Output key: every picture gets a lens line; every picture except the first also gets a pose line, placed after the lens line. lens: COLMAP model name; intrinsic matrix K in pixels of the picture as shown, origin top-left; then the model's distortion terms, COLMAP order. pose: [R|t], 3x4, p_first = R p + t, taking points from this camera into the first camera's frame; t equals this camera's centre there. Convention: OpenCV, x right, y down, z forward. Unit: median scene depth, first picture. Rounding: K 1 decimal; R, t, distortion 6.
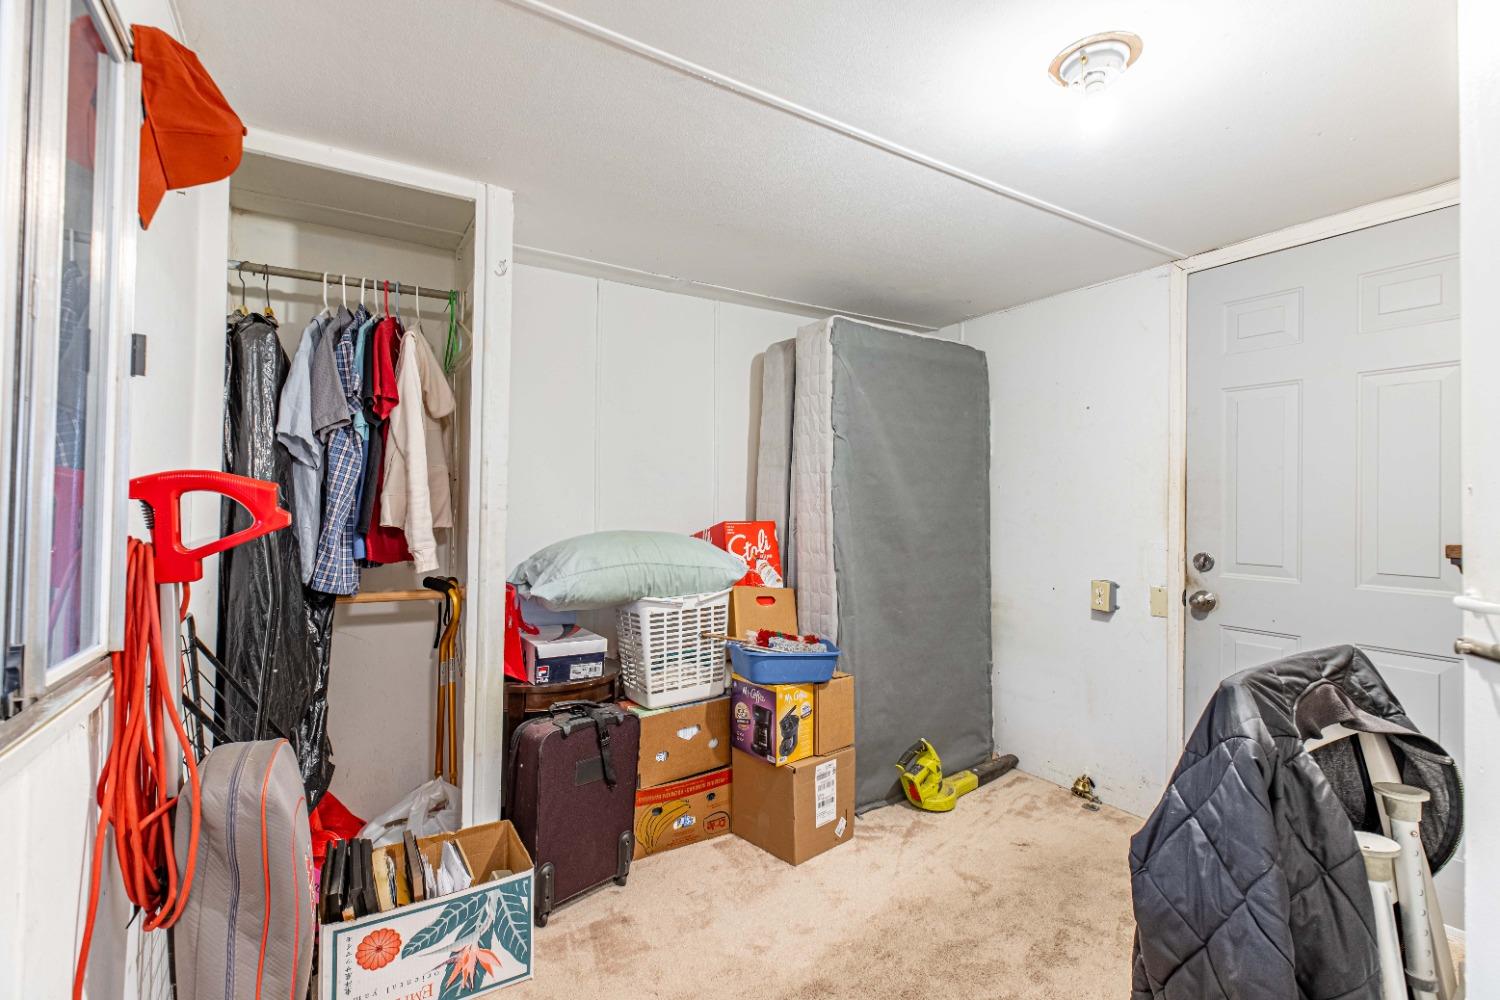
lens RADIAL K [[677.0, 0, 751.7], [0, 677.0, 501.1], [0, 0, 1]] dist [0.004831, -0.000268]
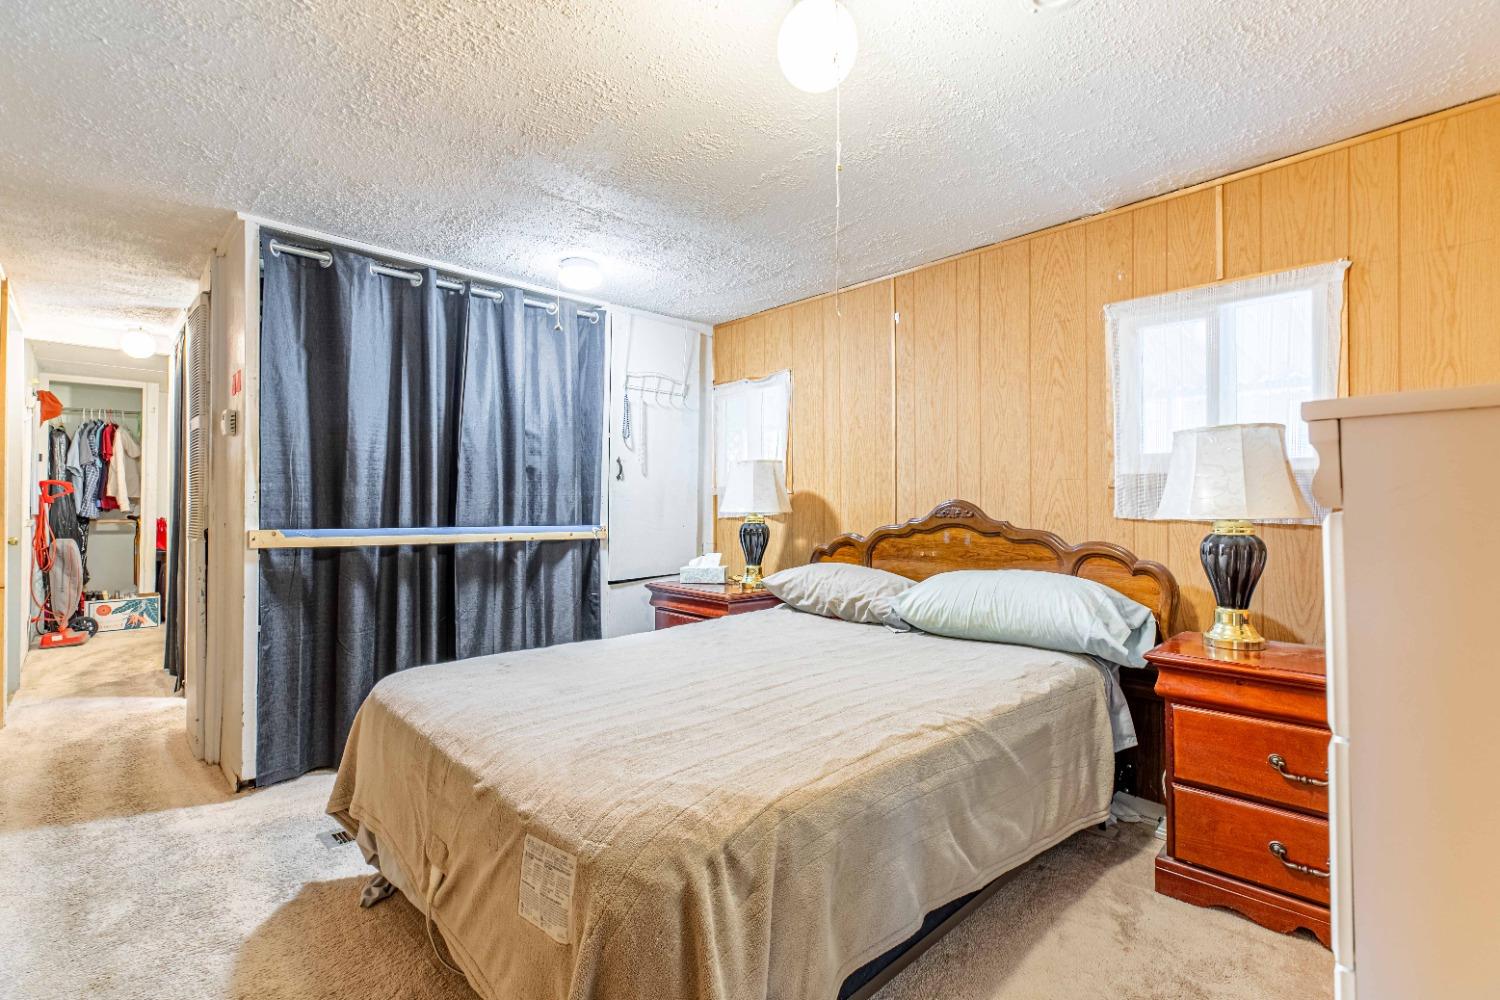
lens RADIAL K [[677.0, 0, 751.1], [0, 677.0, 495.5], [0, 0, 1]] dist [0.004831, -0.000268]
pose [[0.978121, -0.006589, 0.207931, 1.651078], [0.005011, 0.999955, 0.008114, 0.024954], [-0.207975, -0.006895, 0.978110, -2.591670]]
